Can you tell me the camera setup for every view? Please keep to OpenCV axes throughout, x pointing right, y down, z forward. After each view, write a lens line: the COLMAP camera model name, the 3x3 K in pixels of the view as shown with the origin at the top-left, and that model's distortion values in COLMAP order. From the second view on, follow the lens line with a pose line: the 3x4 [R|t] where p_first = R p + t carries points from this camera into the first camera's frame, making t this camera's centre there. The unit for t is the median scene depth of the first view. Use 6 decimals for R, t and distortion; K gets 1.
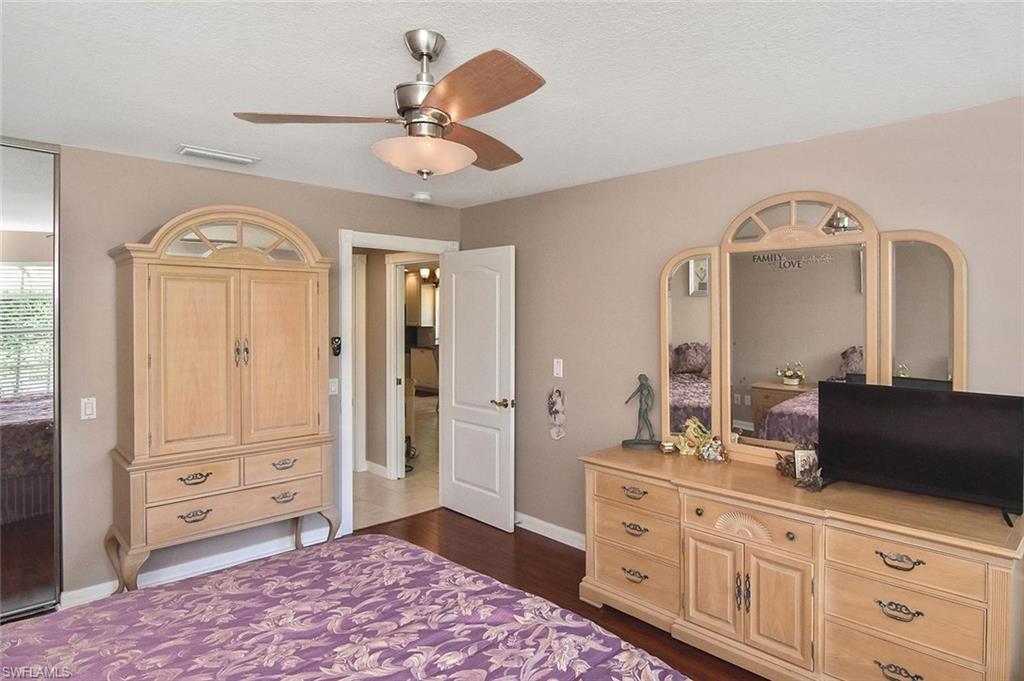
lens RADIAL K [[601.7, 0, 532.9], [0, 601.7, 316.9], [0, 0, 1]] dist [-0.025524, -0.000722]
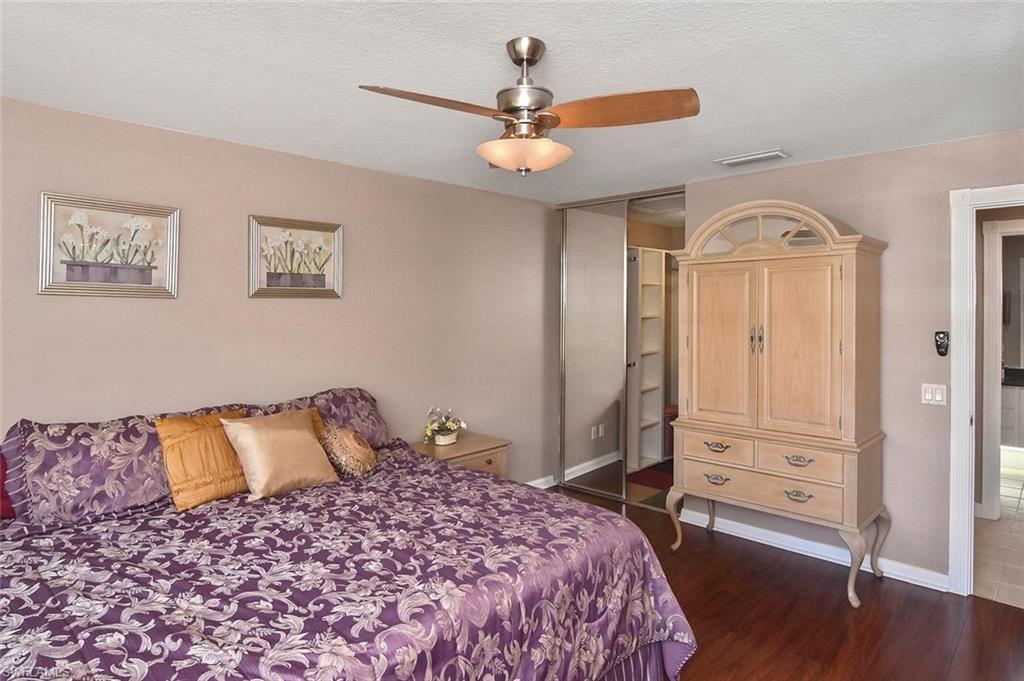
lens RADIAL K [[563.1, 0, 527.8], [0, 563.1, 304.6], [0, 0, 1]] dist [-0.031831, -0.000106]
pose [[0.052110, -0.011670, -0.998573, 0.606430], [0.000380, 0.999932, -0.011666, 0.010365], [0.998641, 0.000229, 0.052111, 0.700896]]
